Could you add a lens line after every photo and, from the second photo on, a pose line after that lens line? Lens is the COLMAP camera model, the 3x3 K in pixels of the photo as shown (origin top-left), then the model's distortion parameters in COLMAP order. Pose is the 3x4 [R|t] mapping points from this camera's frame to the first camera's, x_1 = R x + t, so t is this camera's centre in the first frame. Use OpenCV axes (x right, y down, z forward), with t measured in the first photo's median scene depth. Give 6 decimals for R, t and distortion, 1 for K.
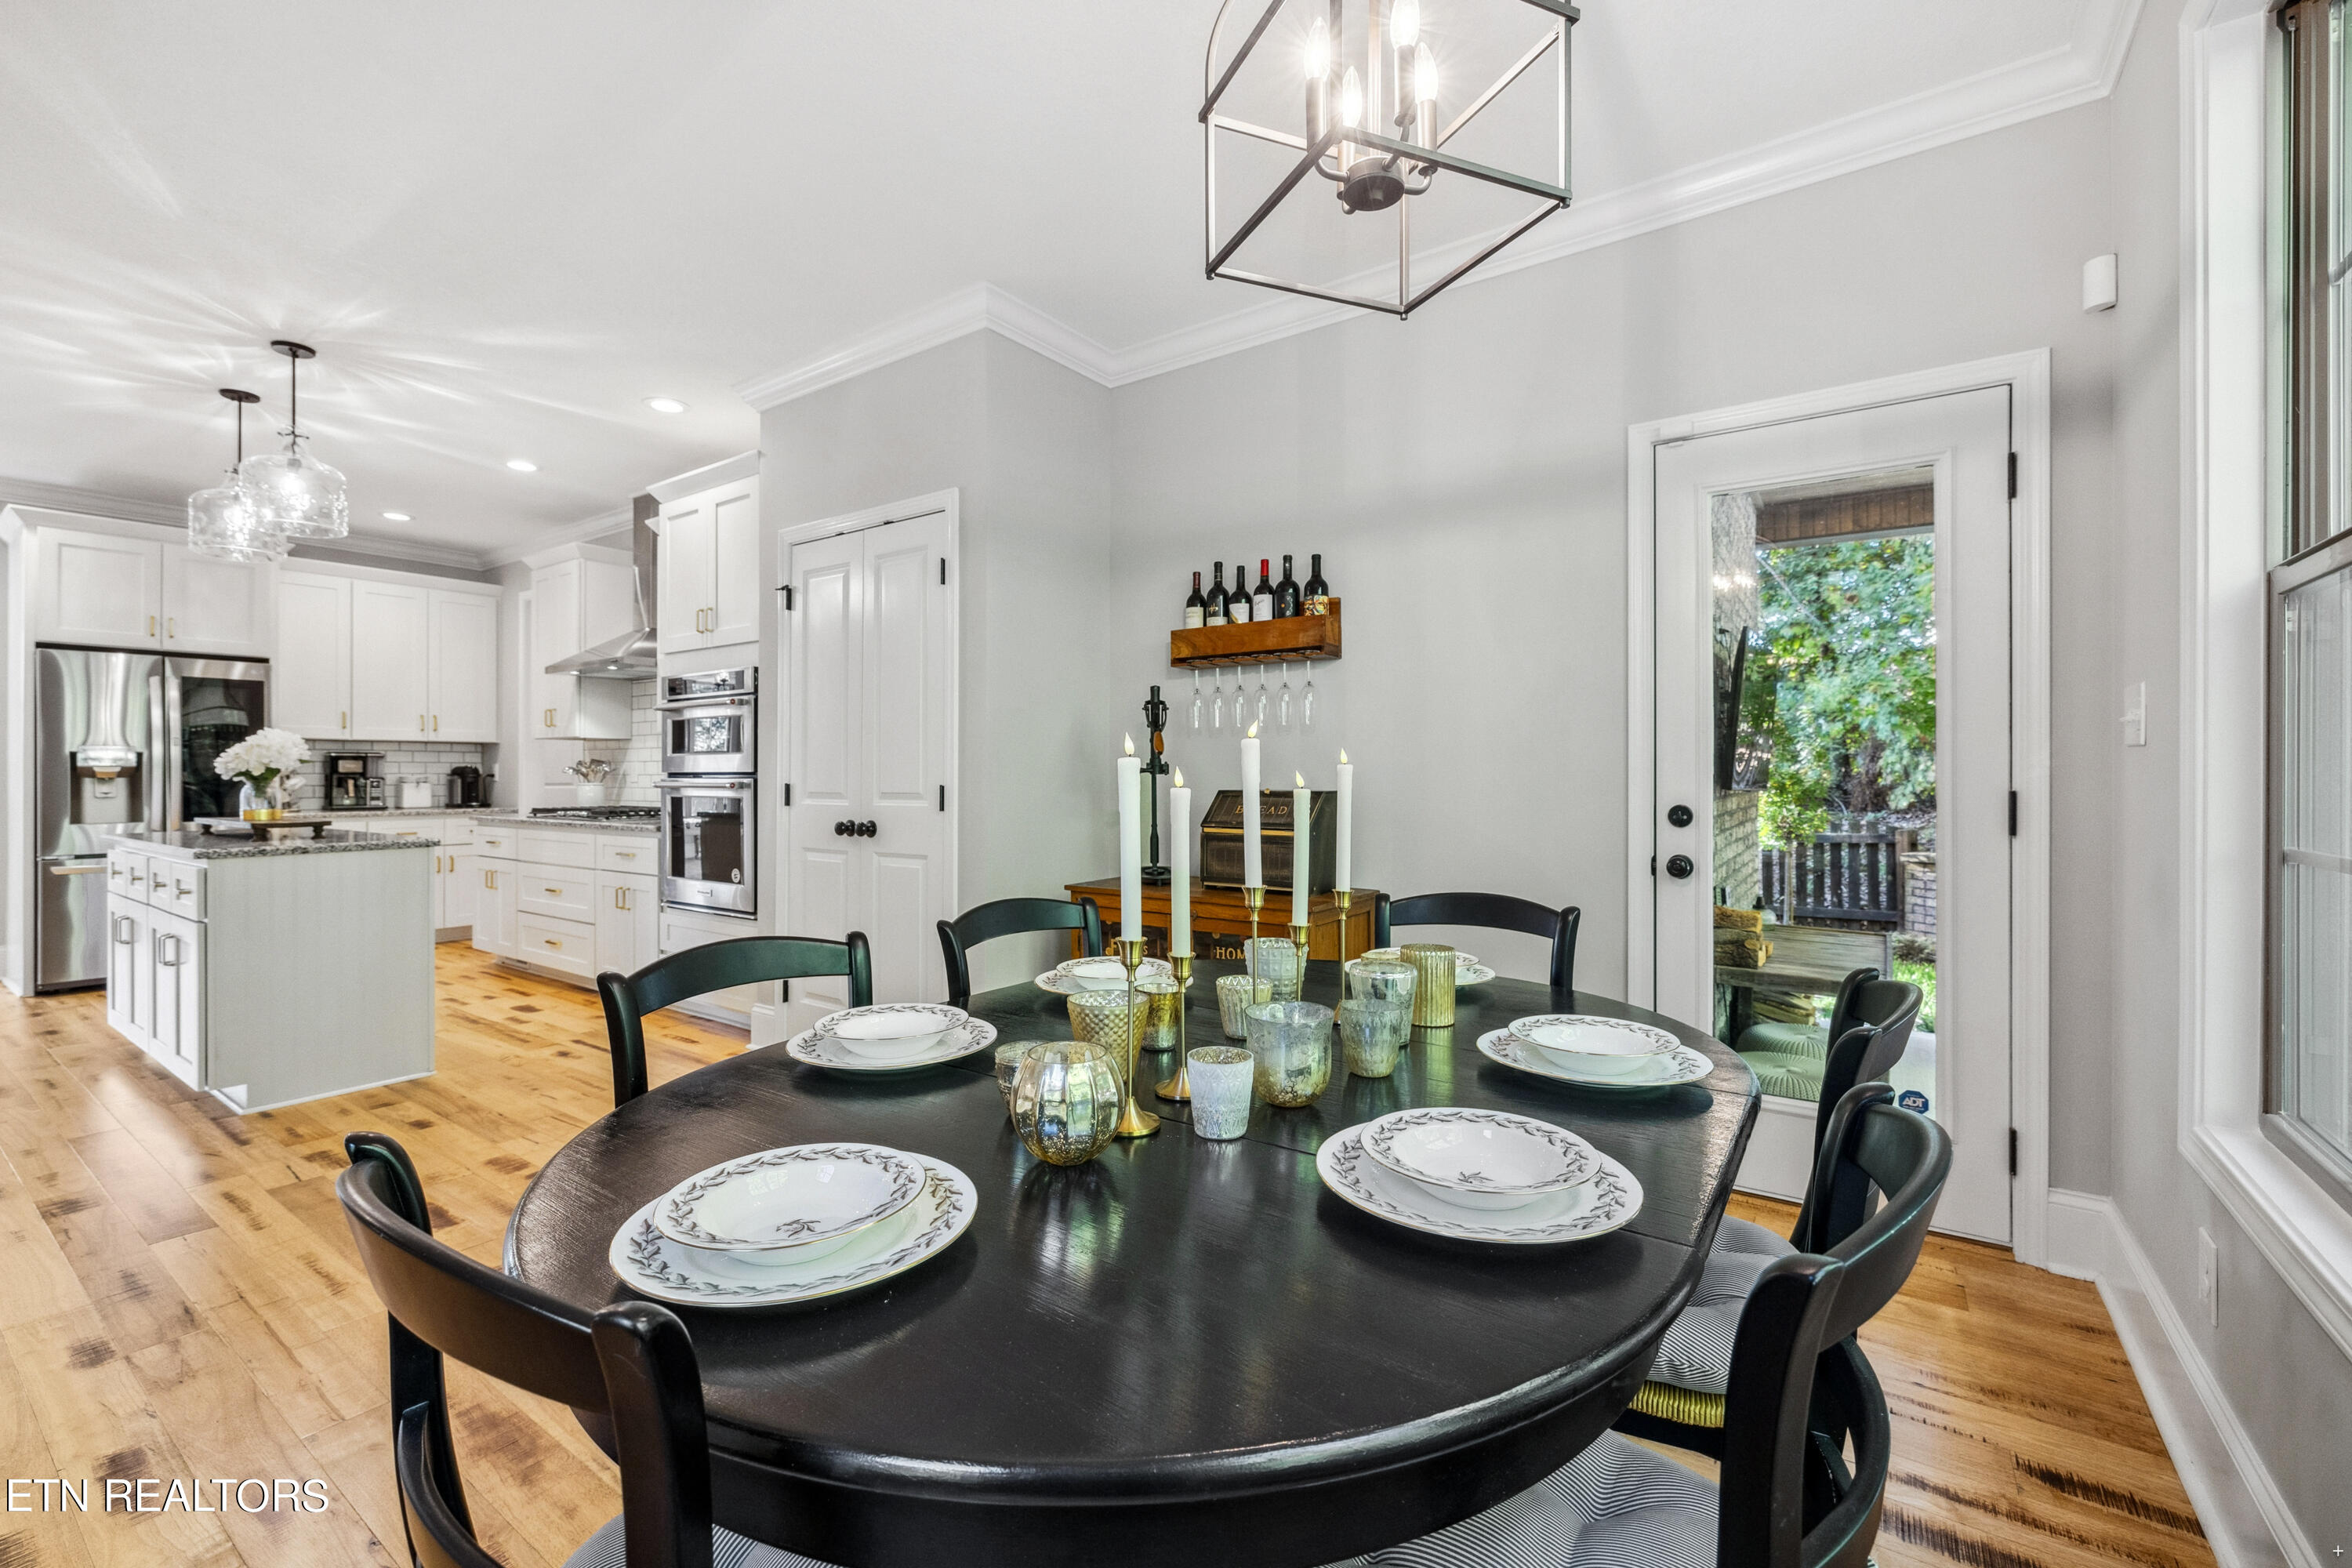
lens RADIAL K [[994.5, 0, 1167.7], [0, 994.5, 769.6], [0, 0, 1]] dist [-0.002683, -0.000272]
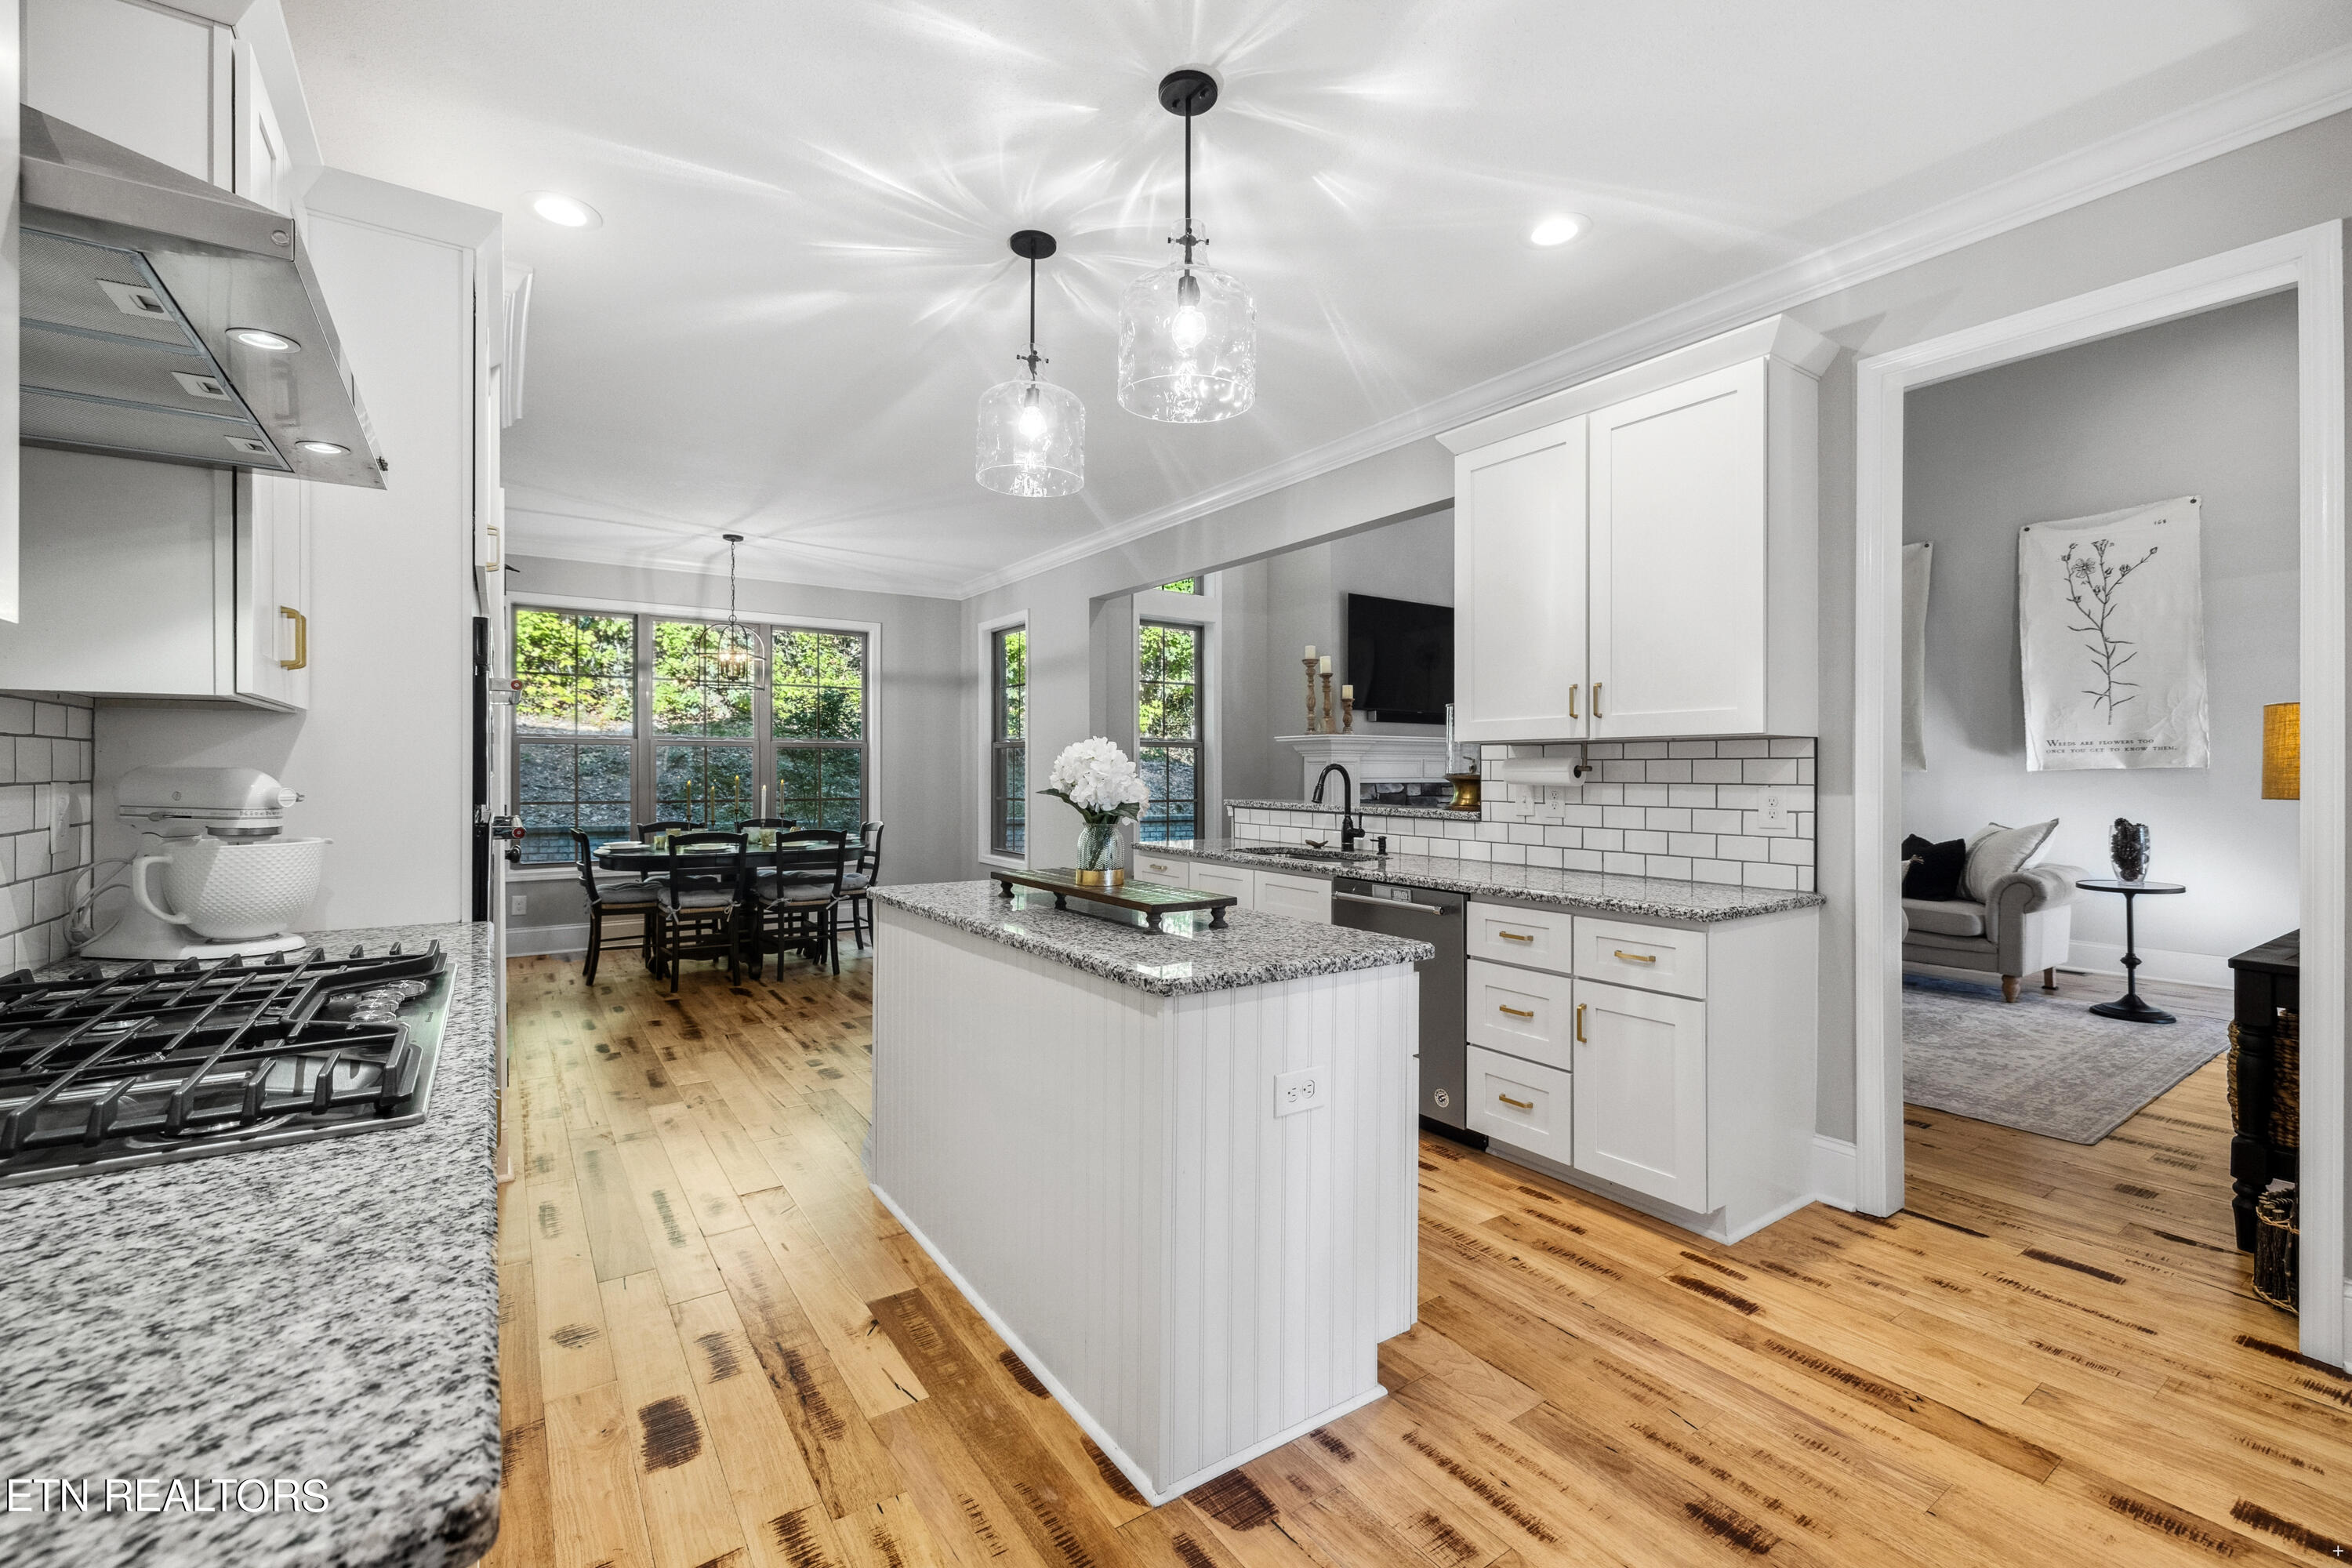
lens RADIAL K [[994.5, 0, 1159.8], [0, 994.5, 770.8], [0, 0, 1]] dist [-0.002683, -0.000272]
pose [[-0.935228, -0.002864, 0.354036, -1.113270], [-0.004678, 0.999980, -0.004268, -0.018403], [-0.354016, -0.005648, -0.935222, 1.499778]]
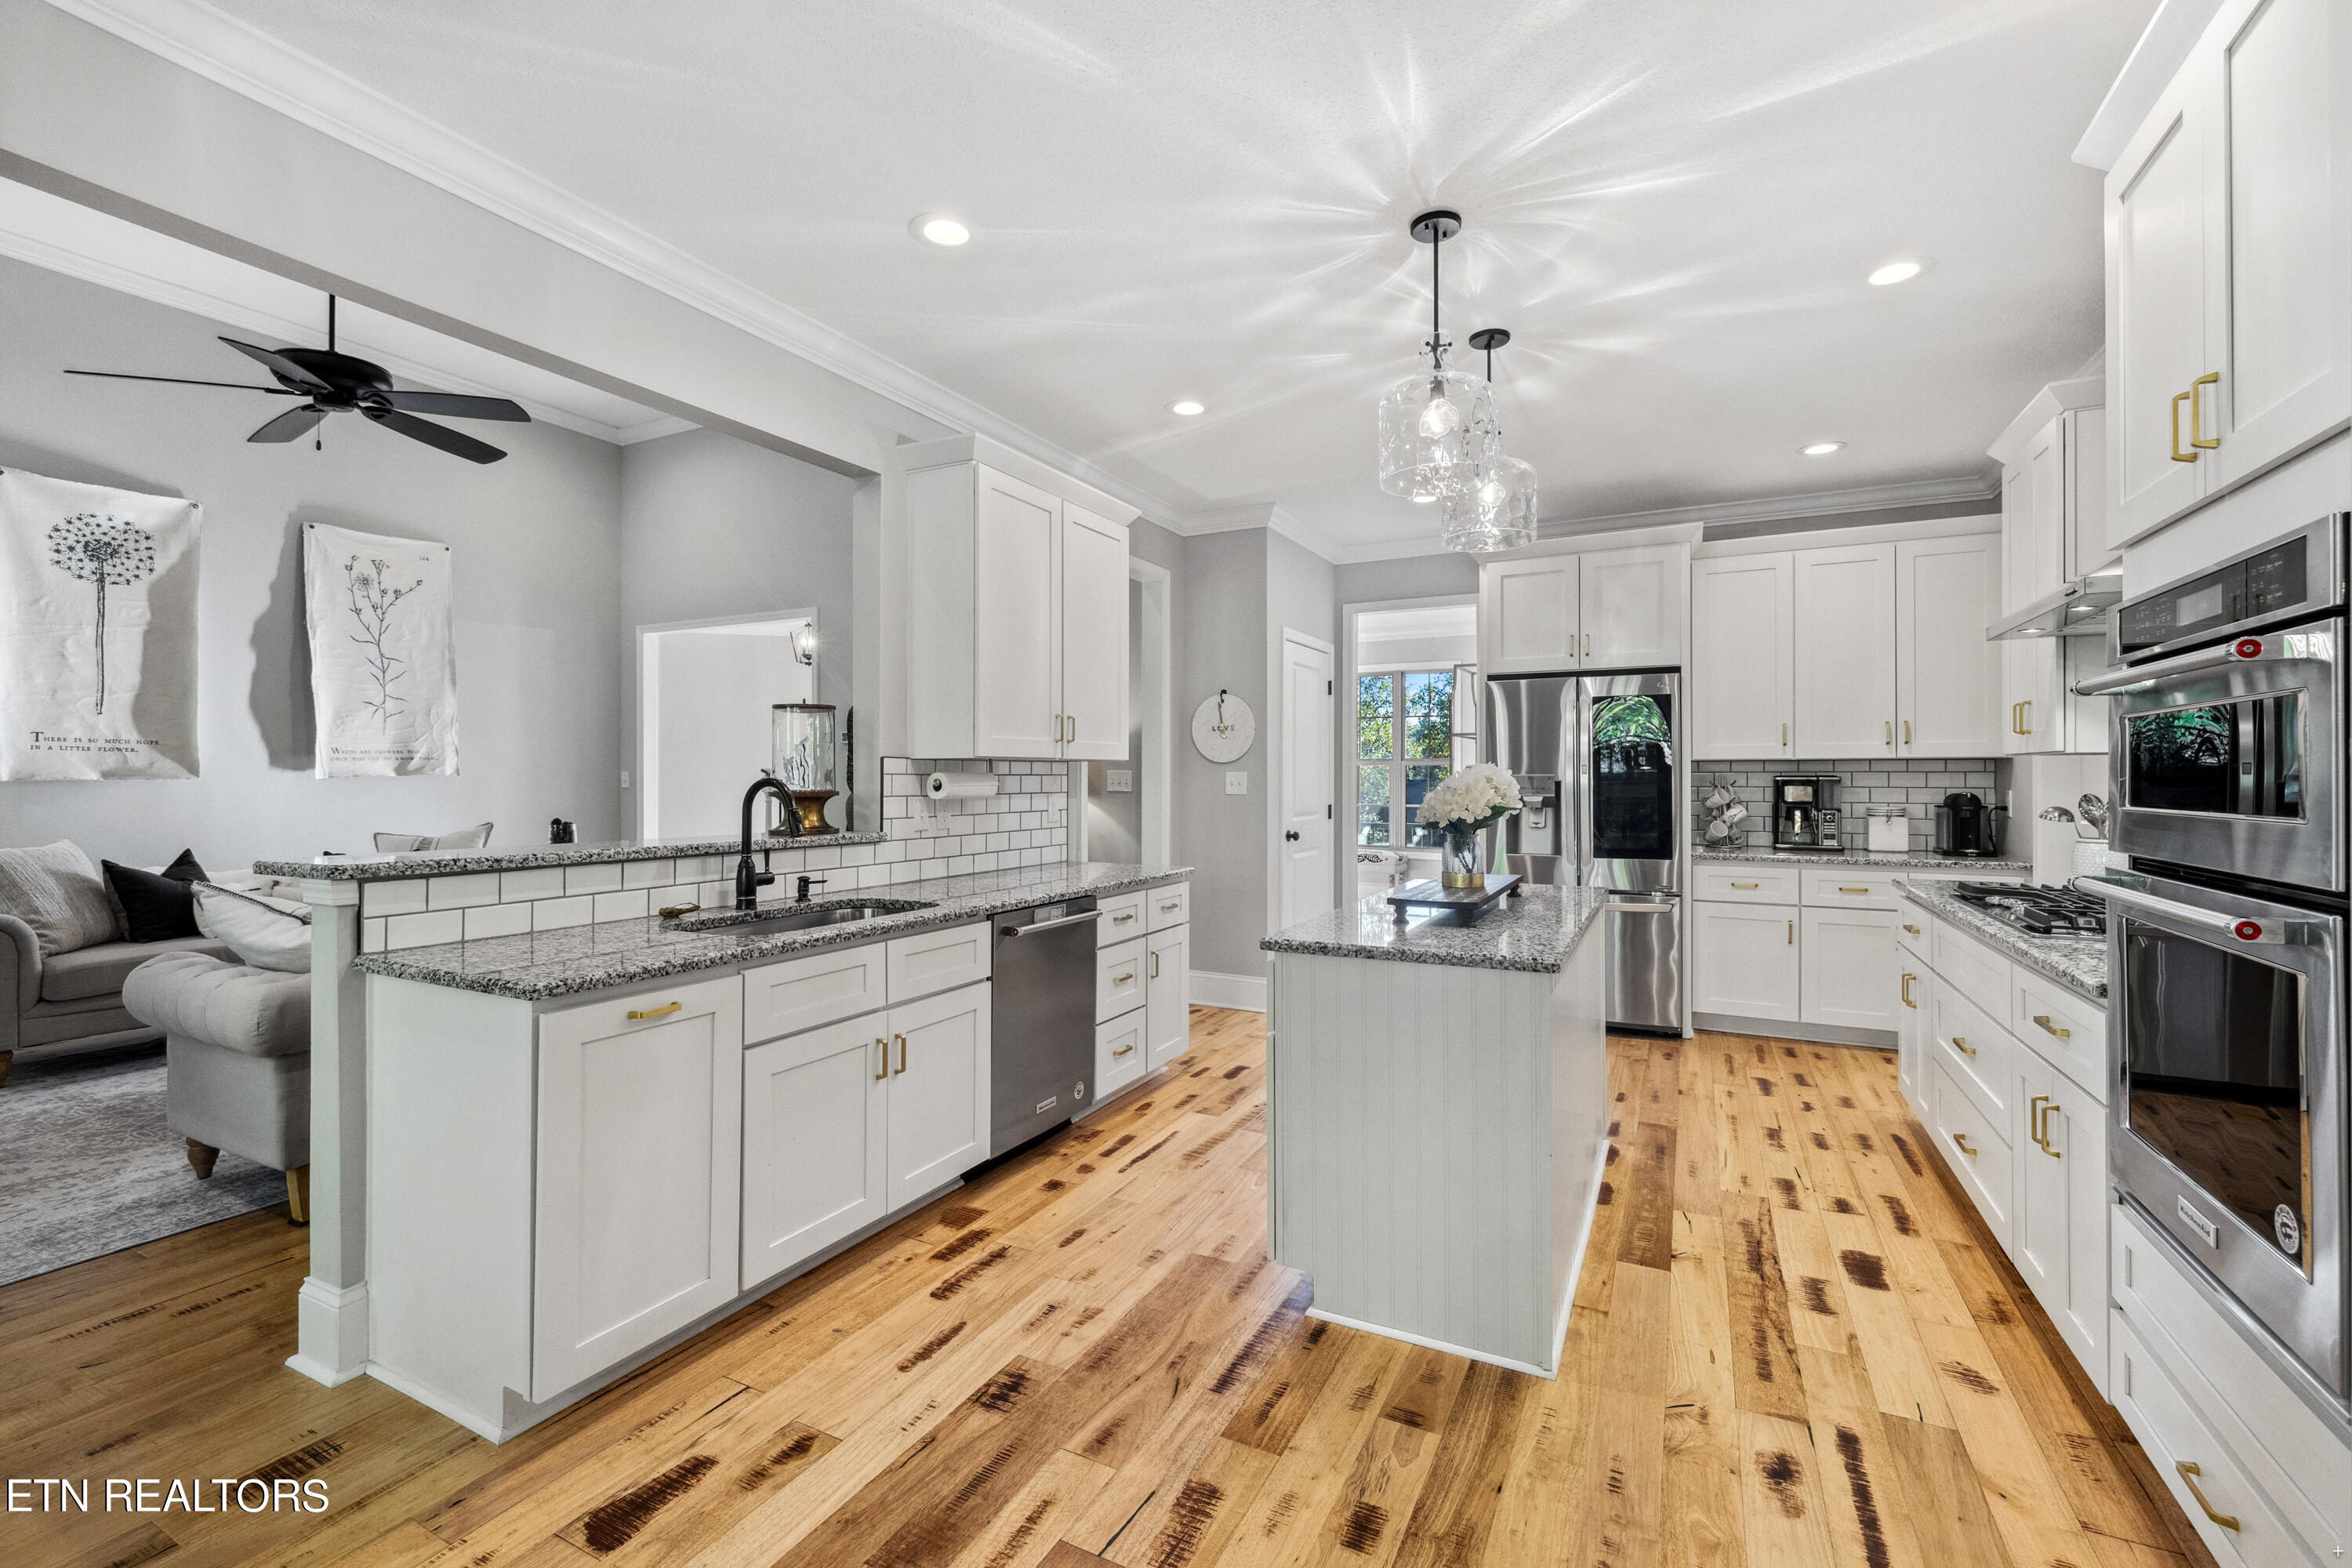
lens RADIAL K [[994.5, 0, 1172.0], [0, 994.5, 771.2], [0, 0, 1]] dist [-0.002683, -0.000272]
pose [[0.134533, -0.003464, -0.990903, -0.189610], [0.004765, 0.999985, -0.002849, -0.032922], [0.990898, -0.004338, 0.134547, 0.645435]]
